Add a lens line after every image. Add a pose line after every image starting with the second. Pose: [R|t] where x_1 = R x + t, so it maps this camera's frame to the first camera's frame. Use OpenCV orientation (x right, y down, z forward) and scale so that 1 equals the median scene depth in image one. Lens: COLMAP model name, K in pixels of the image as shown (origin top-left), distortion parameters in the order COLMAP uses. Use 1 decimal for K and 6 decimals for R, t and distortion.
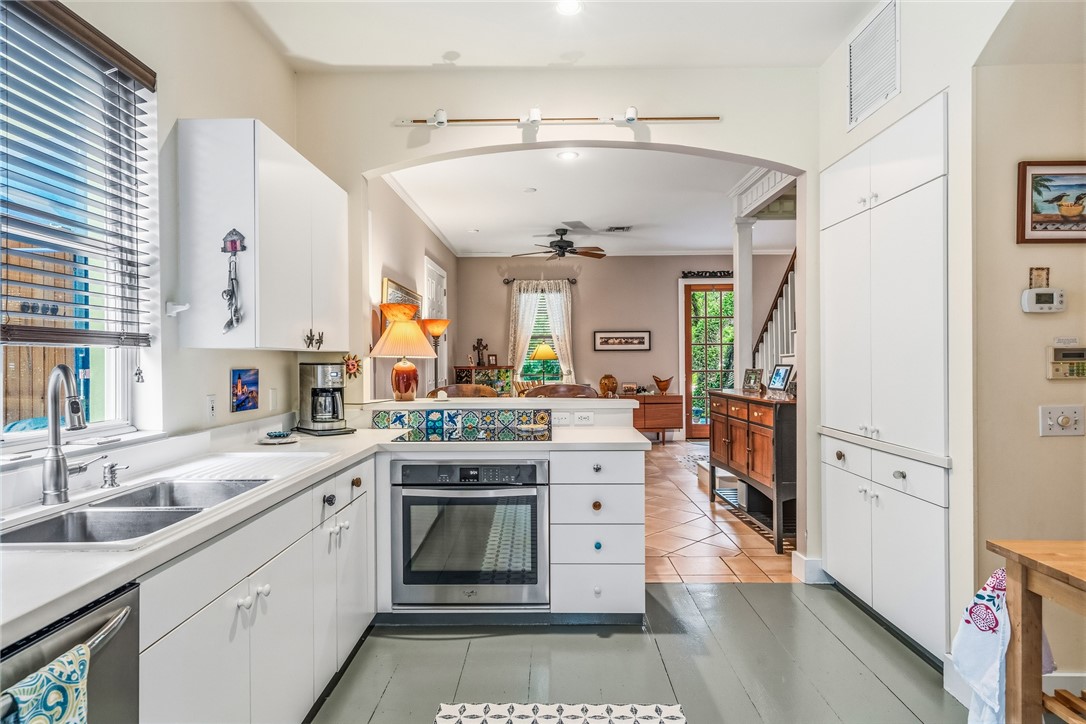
lens RADIAL K [[617.6, 0, 543.4], [0, 617.6, 358.2], [0, 0, 1]] dist [-0.007725, -0.000748]
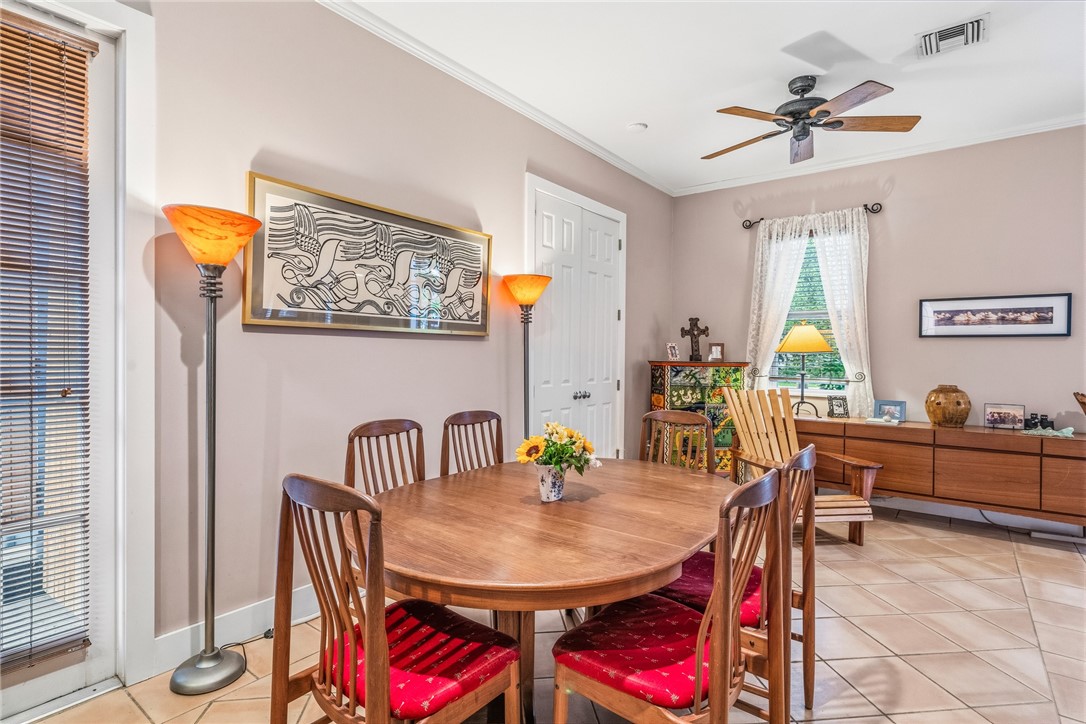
lens RADIAL K [[536.8, 0, 544.1], [0, 536.8, 358.2], [0, 0, 1]] dist [-0.002082, -0.000621]
pose [[0.795361, 0.021215, -0.605765, 0.105178], [-0.015800, 0.999773, 0.014270, 0.004035], [0.605930, -0.001779, 0.795516, 0.454829]]
